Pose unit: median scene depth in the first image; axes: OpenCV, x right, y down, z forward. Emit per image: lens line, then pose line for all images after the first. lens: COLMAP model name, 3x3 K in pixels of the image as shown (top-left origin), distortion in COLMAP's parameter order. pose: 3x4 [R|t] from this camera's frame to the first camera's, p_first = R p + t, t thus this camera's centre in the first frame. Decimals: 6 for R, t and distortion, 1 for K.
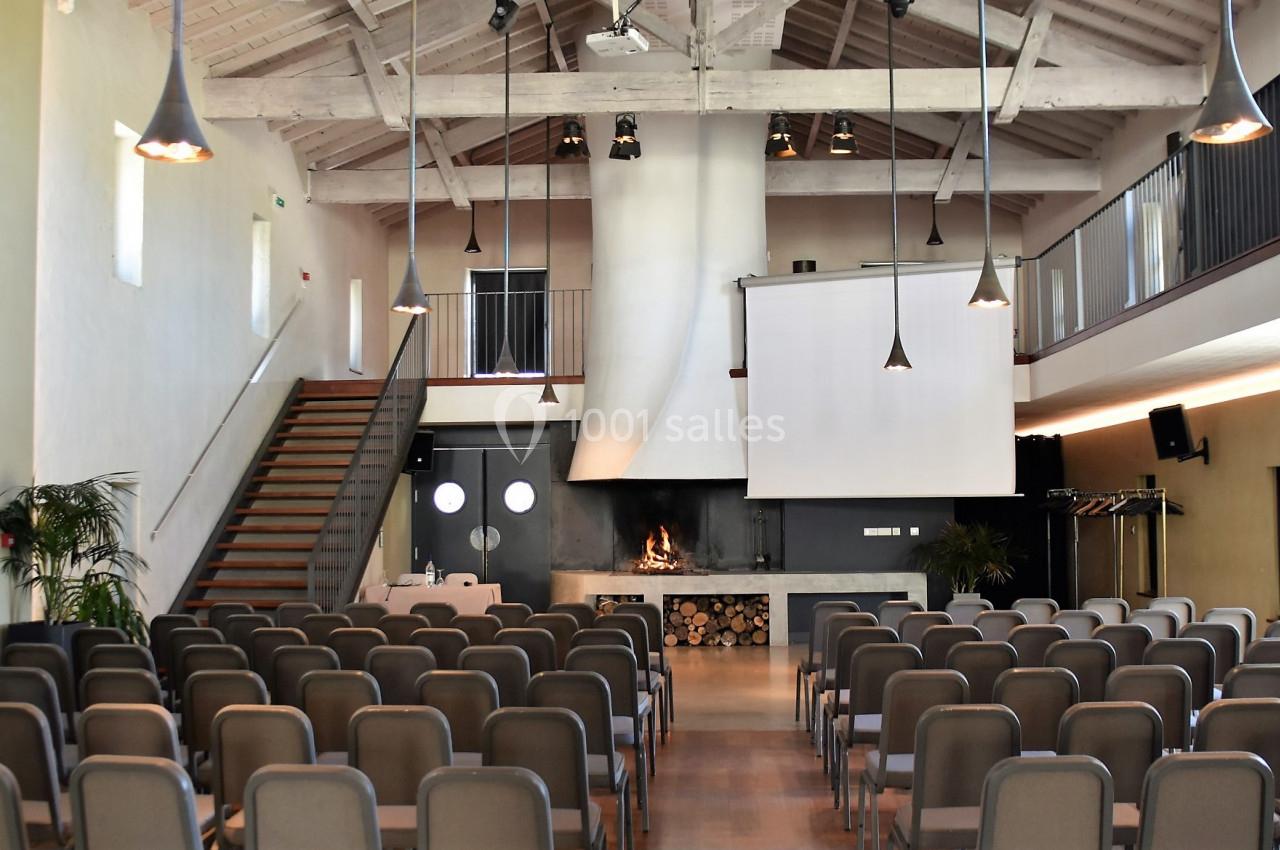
lens RADIAL K [[1469.8, 0, 640.0], [0, 1469.8, 425.0], [0, 0, 1]] dist [-0.031831, -0.028255]
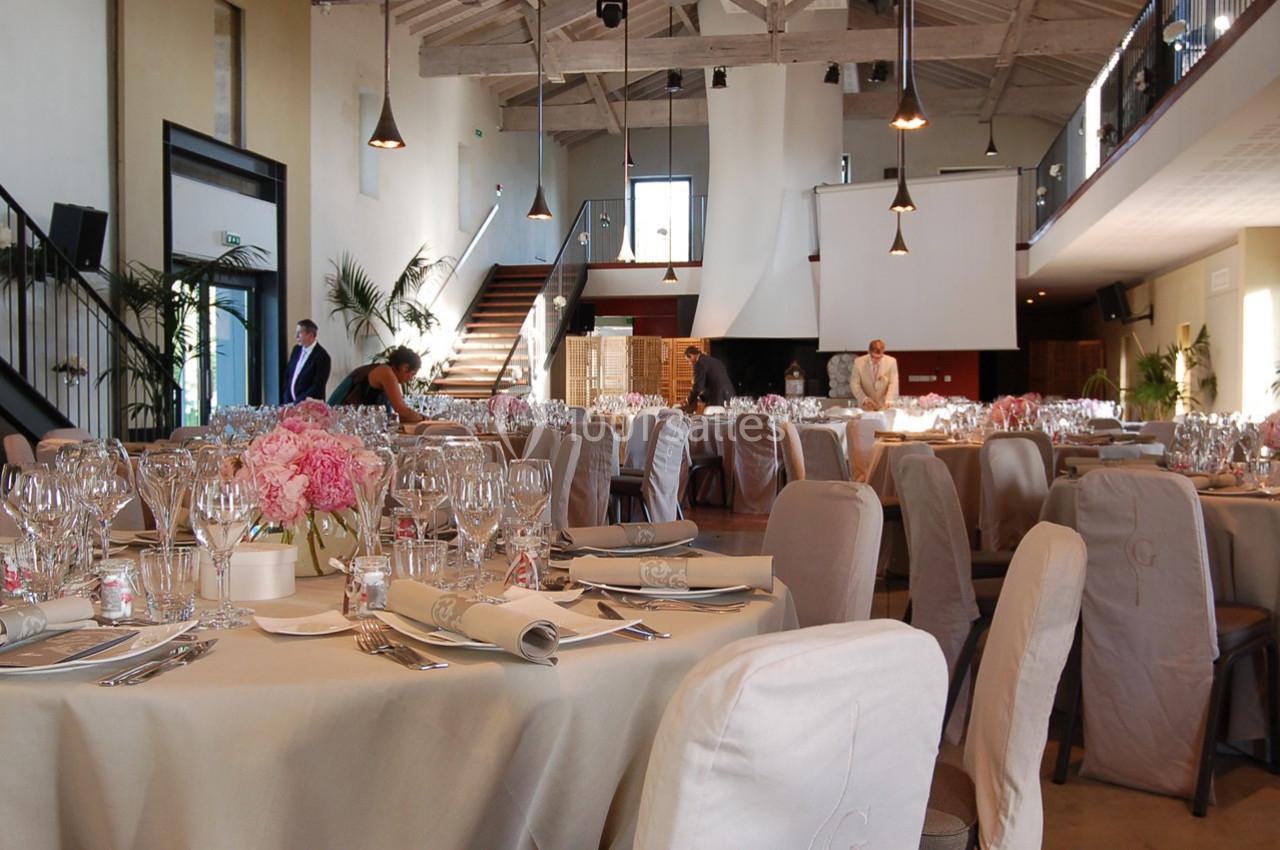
lens RADIAL K [[1343.8, 0, 640.0], [0, 1343.8, 425.0], [0, 0, 1]] dist [-0.003719, 0.263060]
pose [[0.989698, 0.013833, -0.142502, 0.097501], [-0.001945, 0.996529, 0.083227, 0.015958], [0.143159, -0.082092, 0.986289, -0.267857]]
